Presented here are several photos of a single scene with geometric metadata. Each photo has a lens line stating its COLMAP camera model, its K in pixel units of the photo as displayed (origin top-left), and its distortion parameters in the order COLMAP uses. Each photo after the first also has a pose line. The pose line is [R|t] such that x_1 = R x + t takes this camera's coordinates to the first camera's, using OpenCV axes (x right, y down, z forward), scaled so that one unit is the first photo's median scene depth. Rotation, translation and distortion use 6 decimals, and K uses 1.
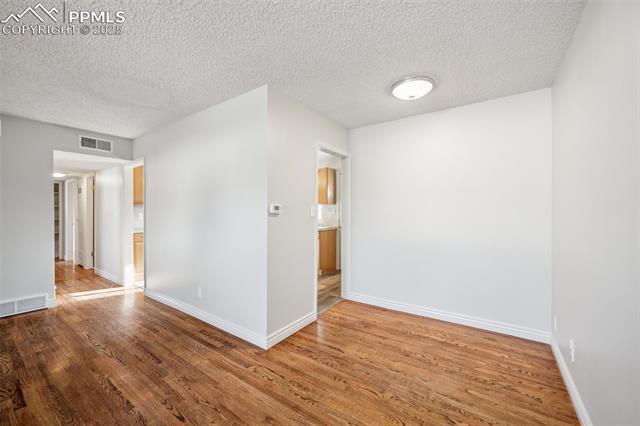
lens RADIAL K [[256.9, 0, 320.0], [0, 256.9, 213.0], [0, 0, 1]] dist [-0.002283, -0.000247]
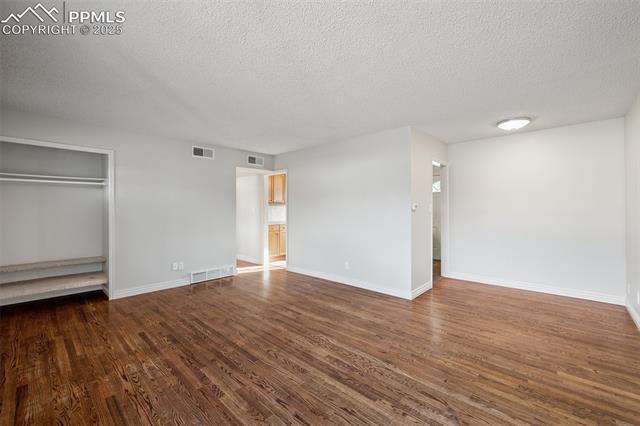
lens RADIAL K [[271.1, 0, 320.4], [0, 271.1, 206.2], [0, 0, 1]] dist [0.001874, 0.000384]
pose [[0.991570, -0.002800, -0.129545, -0.504569], [0.001245, 0.999926, -0.012083, -0.003176], [0.129569, 0.011820, 0.991500, -0.629299]]
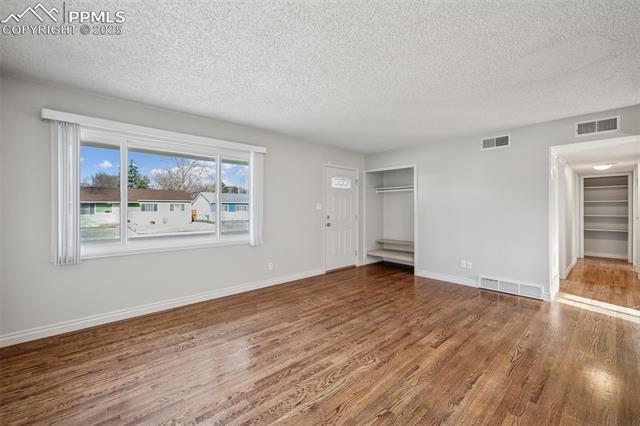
lens RADIAL K [[271.1, 0, 320.4], [0, 271.1, 206.2], [0, 0, 1]] dist [0.001874, 0.000384]
pose [[-0.212802, -0.007044, -0.977070, 0.277250], [-0.001570, 0.999975, -0.006868, -0.001909], [0.977094, 0.000072, -0.212808, 0.467726]]
